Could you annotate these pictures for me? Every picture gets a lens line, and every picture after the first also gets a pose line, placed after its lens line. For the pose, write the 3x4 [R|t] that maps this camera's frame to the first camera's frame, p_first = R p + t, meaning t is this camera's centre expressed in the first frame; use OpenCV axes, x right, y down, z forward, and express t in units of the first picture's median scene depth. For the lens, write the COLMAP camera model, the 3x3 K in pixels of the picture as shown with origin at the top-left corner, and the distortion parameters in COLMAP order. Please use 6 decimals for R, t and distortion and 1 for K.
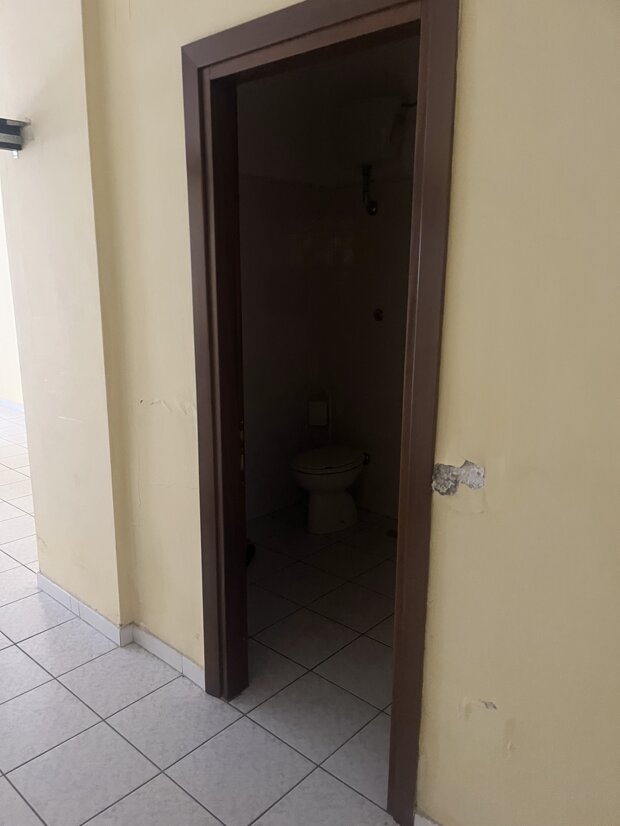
lens RADIAL K [[632.8, 0, 308.7], [0, 632.8, 412.3], [0, 0, 1]] dist [0.014050, -0.002905]
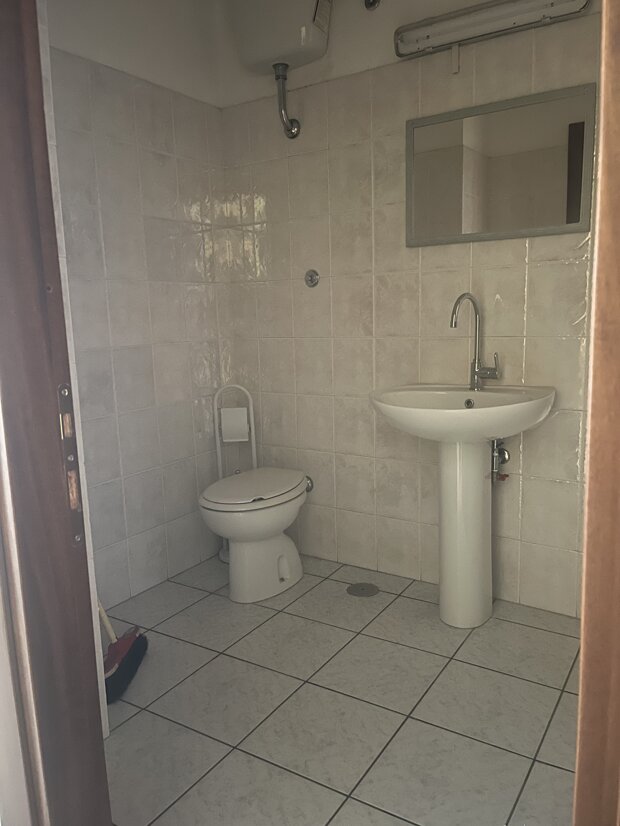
lens RADIAL K [[632.8, 0, 311.3], [0, 632.8, 412.7], [0, 0, 1]] dist [0.014050, -0.002905]
pose [[0.986750, -0.065751, 0.148326, -0.005108], [0.074817, 0.995602, -0.056390, 0.036108], [-0.143966, 0.066740, 0.987329, 0.317580]]
